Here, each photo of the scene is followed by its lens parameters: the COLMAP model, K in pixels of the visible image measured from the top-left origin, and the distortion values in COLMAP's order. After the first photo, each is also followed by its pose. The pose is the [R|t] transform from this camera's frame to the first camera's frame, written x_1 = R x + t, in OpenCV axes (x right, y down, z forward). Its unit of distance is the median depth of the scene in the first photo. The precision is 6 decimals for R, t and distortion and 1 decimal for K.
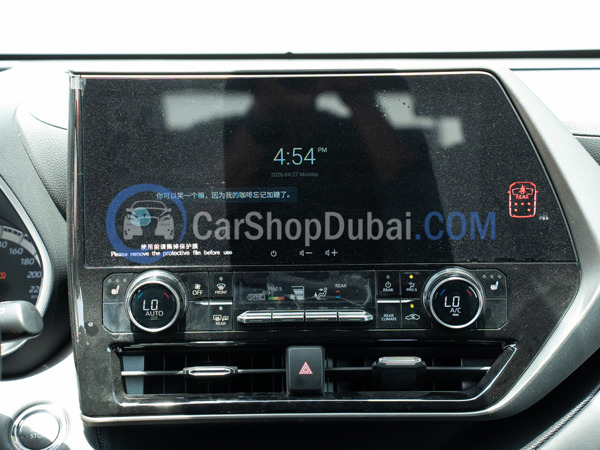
lens RADIAL K [[1235.0, 0, 296.9], [0, 1235.0, 223.9], [0, 0, 1]] dist [0.452810, 0.000000]
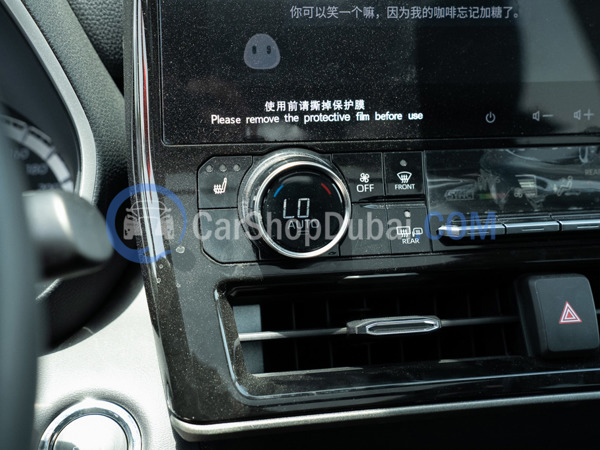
lens RADIAL K [[788.1, 0, 310.5], [0, 788.1, 211.5], [0, 0, 1]] dist [0.065967, 0.000000]
pose [[0.984134, -0.030741, 0.174741, -0.167474], [0.033454, 0.999361, -0.012601, 0.069828], [-0.174242, 0.018247, 0.984534, 0.654948]]
